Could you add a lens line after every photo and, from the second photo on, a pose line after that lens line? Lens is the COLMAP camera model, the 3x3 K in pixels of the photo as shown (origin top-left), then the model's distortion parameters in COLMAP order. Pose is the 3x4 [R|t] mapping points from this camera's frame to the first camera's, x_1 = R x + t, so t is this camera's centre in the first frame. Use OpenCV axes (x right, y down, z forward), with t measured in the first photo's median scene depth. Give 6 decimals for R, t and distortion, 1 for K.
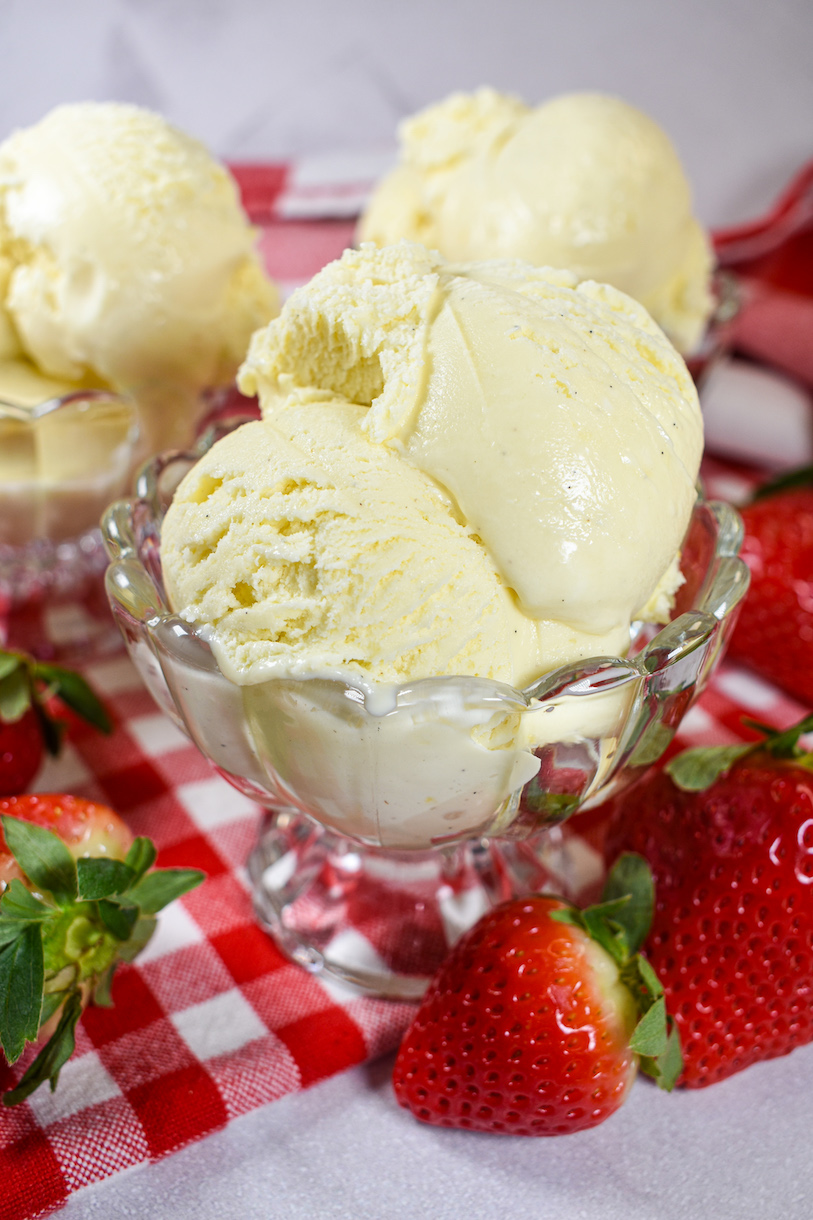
lens RADIAL K [[1269.0, 0, 397.3], [0, 1269.0, 608.7], [0, 0, 1]] dist [-0.052958, 0.000000]
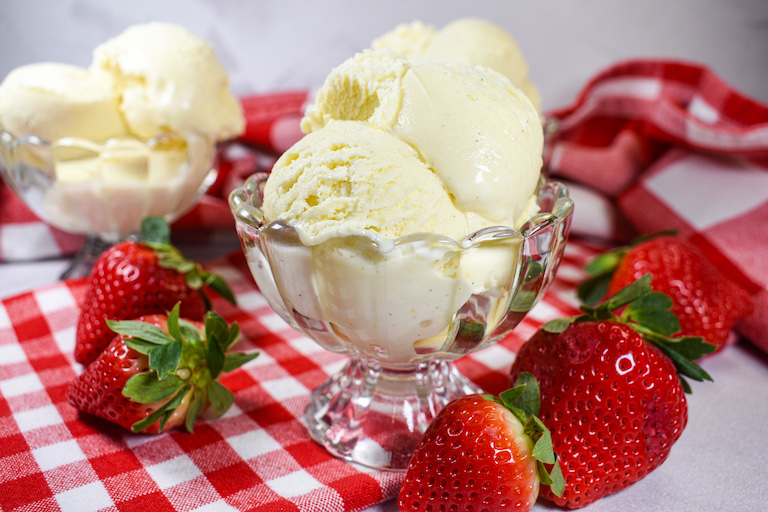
lens RADIAL K [[802.7, 0, 386.7], [0, 802.7, 256.2], [0, 0, 1]] dist [-0.011135, 0.000000]
pose [[0.998688, -0.035289, 0.037114, -0.051836], [0.043088, 0.970679, -0.236488, 0.331834], [-0.027680, 0.237776, 0.970925, -0.151836]]
